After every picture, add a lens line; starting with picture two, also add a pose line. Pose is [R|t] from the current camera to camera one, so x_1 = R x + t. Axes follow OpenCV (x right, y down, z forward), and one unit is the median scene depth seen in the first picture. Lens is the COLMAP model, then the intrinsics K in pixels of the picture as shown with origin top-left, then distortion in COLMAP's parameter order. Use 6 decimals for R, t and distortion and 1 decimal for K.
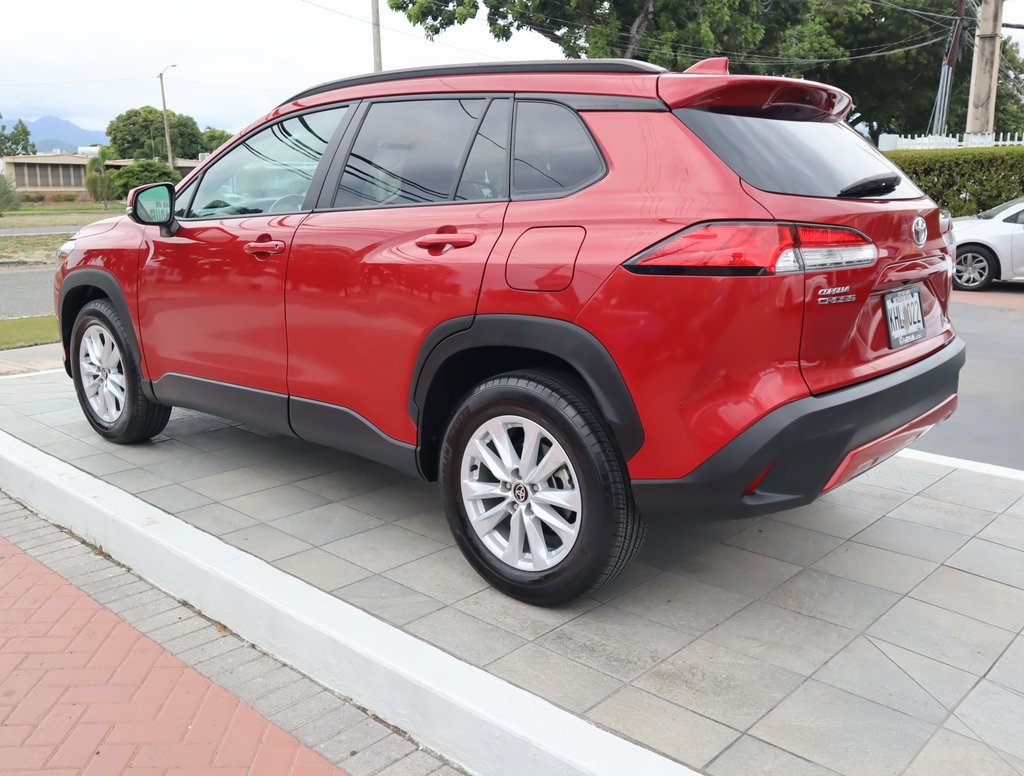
lens RADIAL K [[947.2, 0, 512.0], [0, 947.2, 388.0], [0, 0, 1]] dist [-0.058078, 0.018807]
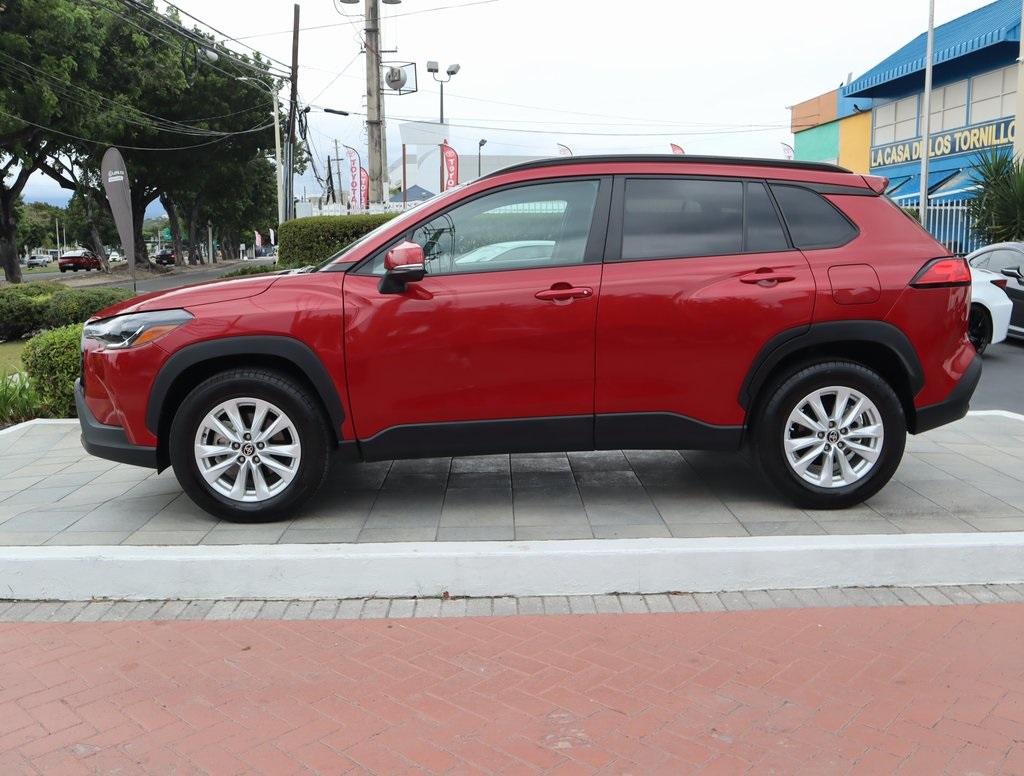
lens RADIAL K [[947.2, 0, 512.0], [0, 947.2, 388.0], [0, 0, 1]] dist [-0.058078, 0.018807]
pose [[0.711706, -0.114356, 0.693107, -1.258274], [0.161528, 0.986863, -0.003040, -0.042394], [-0.683654, 0.114120, 0.720828, 0.215045]]
